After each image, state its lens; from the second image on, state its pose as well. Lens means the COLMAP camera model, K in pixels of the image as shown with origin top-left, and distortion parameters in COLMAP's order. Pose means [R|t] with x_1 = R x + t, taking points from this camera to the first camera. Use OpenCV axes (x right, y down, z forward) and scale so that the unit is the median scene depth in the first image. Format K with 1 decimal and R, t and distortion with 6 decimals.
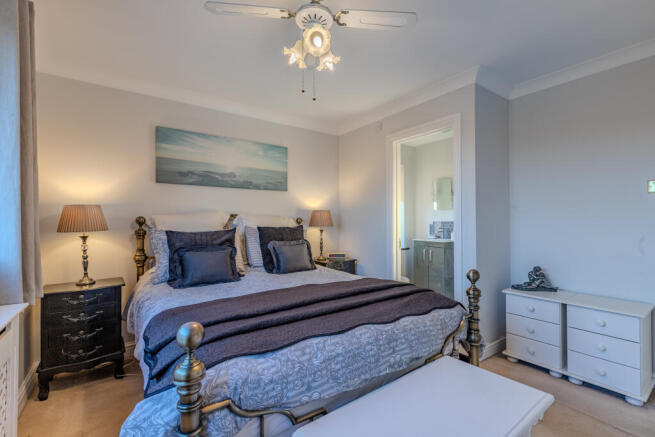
lens RADIAL K [[300.2, 0, 338.2], [0, 300.2, 207.4], [0, 0, 1]] dist [0.000448, 0.001253]
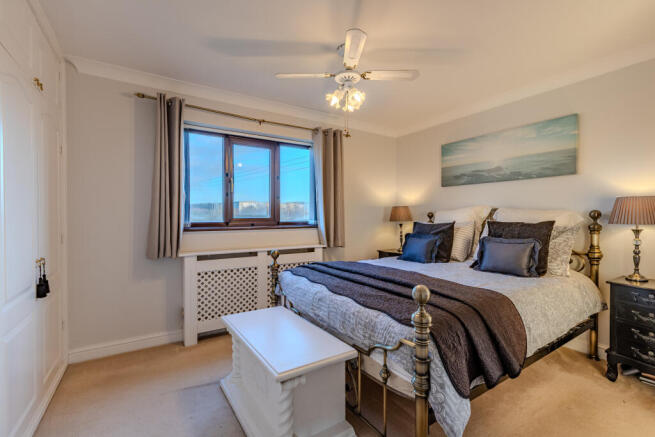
lens RADIAL K [[300.2, 0, 328.6], [0, 300.2, 217.4], [0, 0, 1]] dist [0.000448, 0.001253]
pose [[-0.070783, 0.007213, -0.997466, 0.662571], [0.052125, 0.998634, 0.003522, 0.019781], [0.996129, -0.051743, -0.071062, 0.484912]]
